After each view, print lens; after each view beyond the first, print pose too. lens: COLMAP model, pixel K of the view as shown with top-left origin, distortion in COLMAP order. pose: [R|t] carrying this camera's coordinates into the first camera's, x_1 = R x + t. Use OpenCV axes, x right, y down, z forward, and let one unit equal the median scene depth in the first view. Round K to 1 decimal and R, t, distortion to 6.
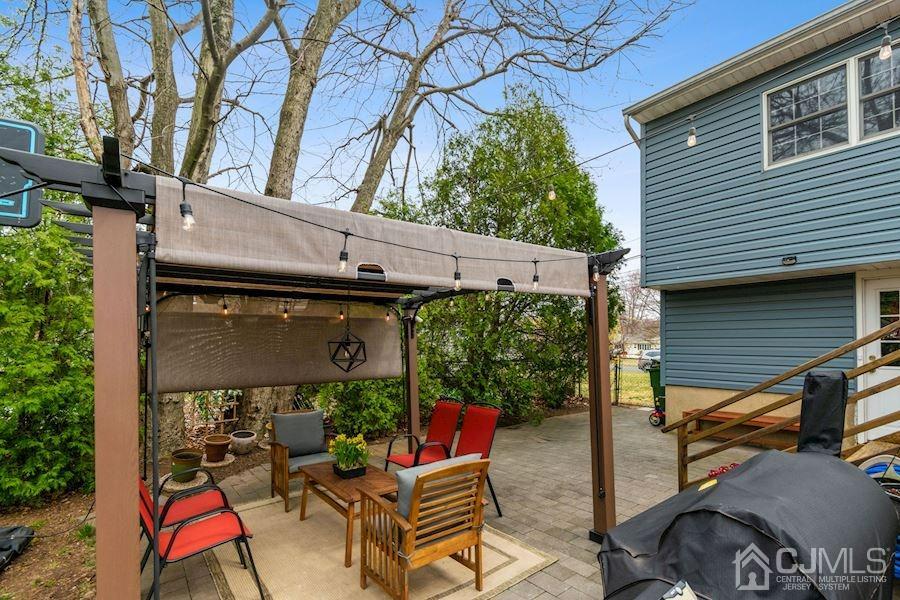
lens RADIAL K [[399.7, 0, 450.0], [0, 399.7, 300.0], [0, 0, 1]] dist [0.003098, 0.000125]
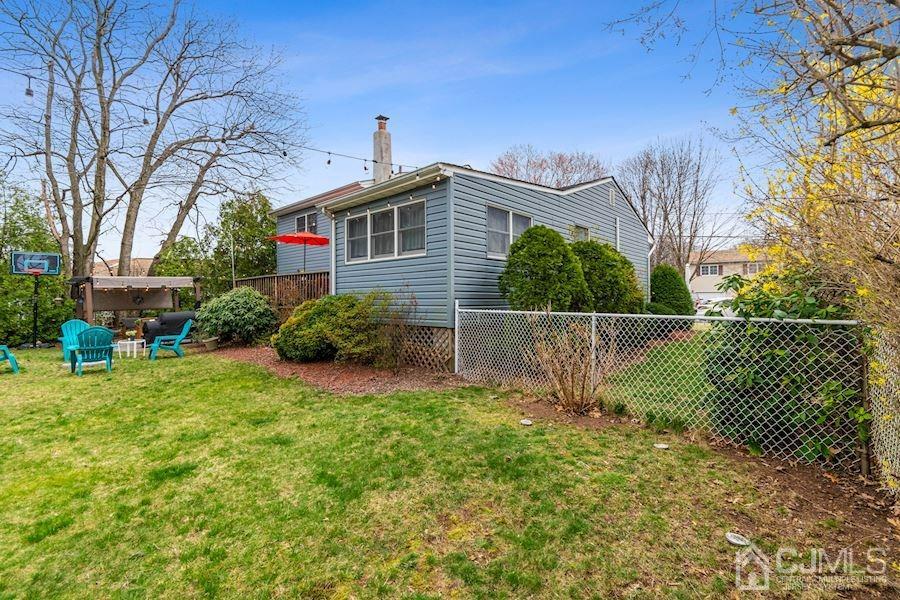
lens RADIAL K [[399.7, 0, 450.0], [0, 399.7, 300.0], [0, 0, 1]] dist [0.003098, 0.000125]
pose [[0.988070, -0.010079, 0.153674, 1.332775], [-0.007250, 0.993705, 0.111793, -0.202762], [-0.153833, -0.111574, 0.981777, -2.094596]]
